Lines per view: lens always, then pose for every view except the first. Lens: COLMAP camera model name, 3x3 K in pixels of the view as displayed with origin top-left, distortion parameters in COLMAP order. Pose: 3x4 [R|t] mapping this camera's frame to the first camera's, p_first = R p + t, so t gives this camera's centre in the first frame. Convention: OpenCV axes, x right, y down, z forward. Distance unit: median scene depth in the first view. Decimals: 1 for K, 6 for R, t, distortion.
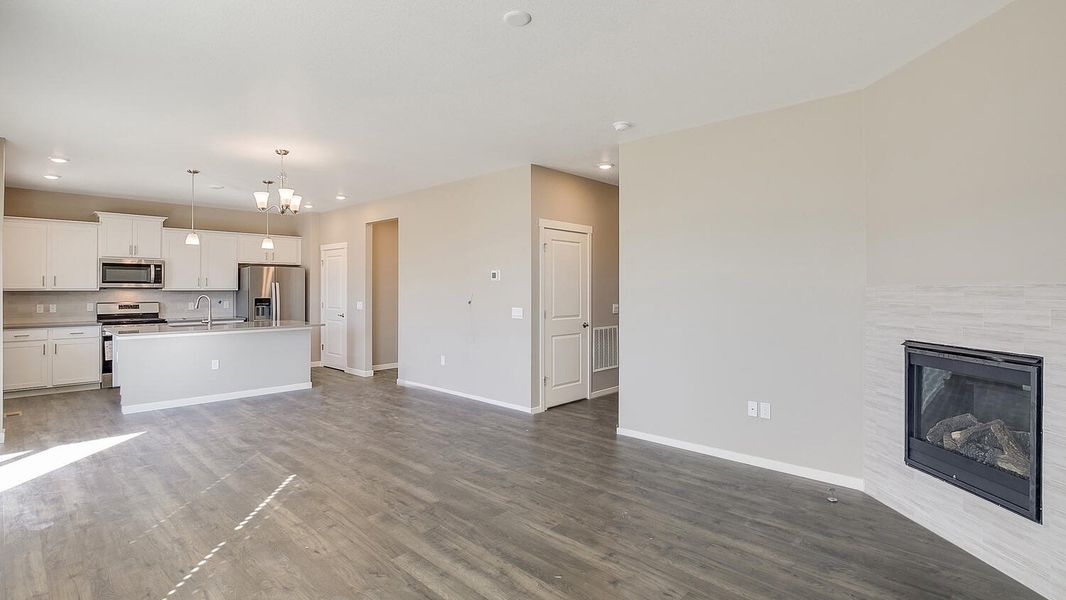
lens RADIAL K [[490.6, 0, 518.2], [0, 490.6, 287.7], [0, 0, 1]] dist [-0.013686, -0.001817]
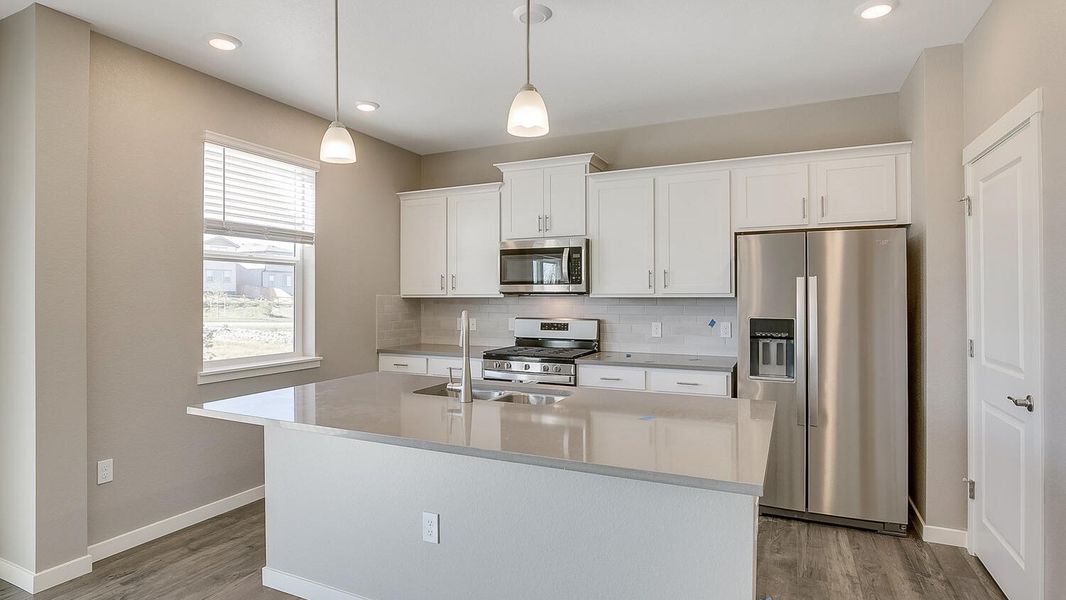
lens RADIAL K [[546.1, 0, 532.6], [0, 546.1, 297.8], [0, 0, 1]] dist [-0.012133, -0.004445]
pose [[0.328811, 0.003637, -0.944389, -0.210974], [0.004783, 0.999973, 0.005516, 0.002767], [0.944384, -0.006331, 0.328785, 0.775989]]
